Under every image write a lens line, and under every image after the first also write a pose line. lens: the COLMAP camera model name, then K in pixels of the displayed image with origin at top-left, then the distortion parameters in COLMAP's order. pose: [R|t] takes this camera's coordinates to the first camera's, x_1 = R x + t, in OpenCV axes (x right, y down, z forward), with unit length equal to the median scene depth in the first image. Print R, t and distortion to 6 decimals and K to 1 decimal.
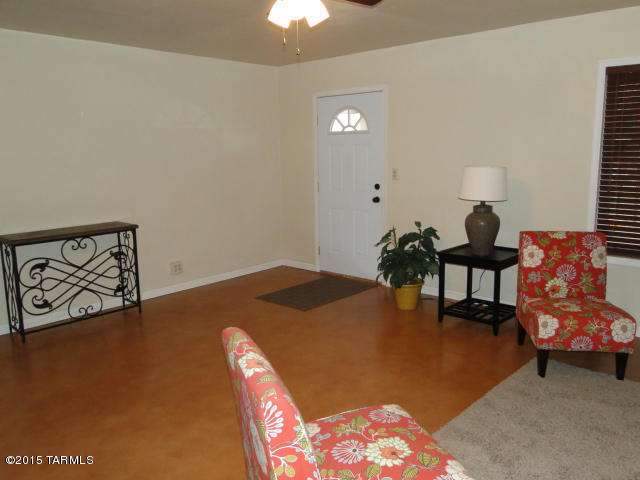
lens RADIAL K [[522.7, 0, 323.3], [0, 522.7, 238.2], [0, 0, 1]] dist [-0.002552, -0.007807]
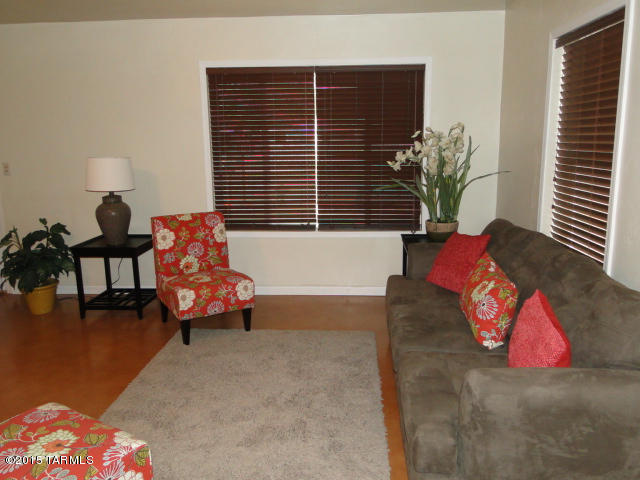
lens RADIAL K [[522.7, 0, 317.4], [0, 522.7, 238.2], [0, 0, 1]] dist [-0.002552, -0.007807]
pose [[0.777969, -0.121402, 0.616462, -0.020999], [0.111069, 0.992276, 0.055245, 0.007830], [-0.618407, 0.025491, 0.785444, -0.045038]]
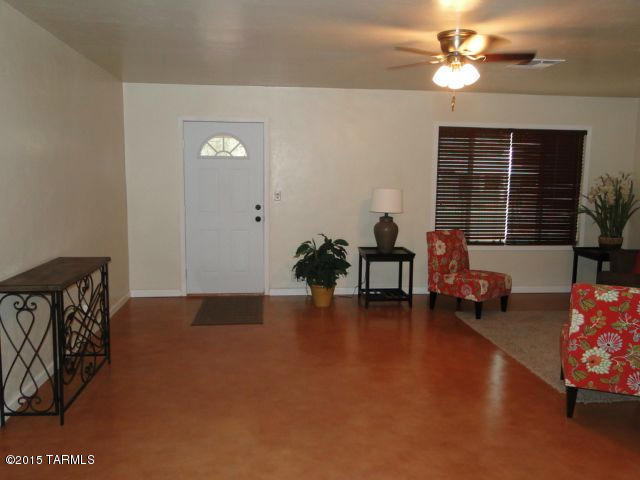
lens RADIAL K [[522.7, 0, 326.6], [0, 522.7, 234.0], [0, 0, 1]] dist [-0.002552, -0.007807]
pose [[0.666964, -0.063818, 0.742352, -0.890391], [0.104697, 0.994467, -0.008574, -0.024160], [-0.737698, 0.083440, 0.669955, 0.217306]]
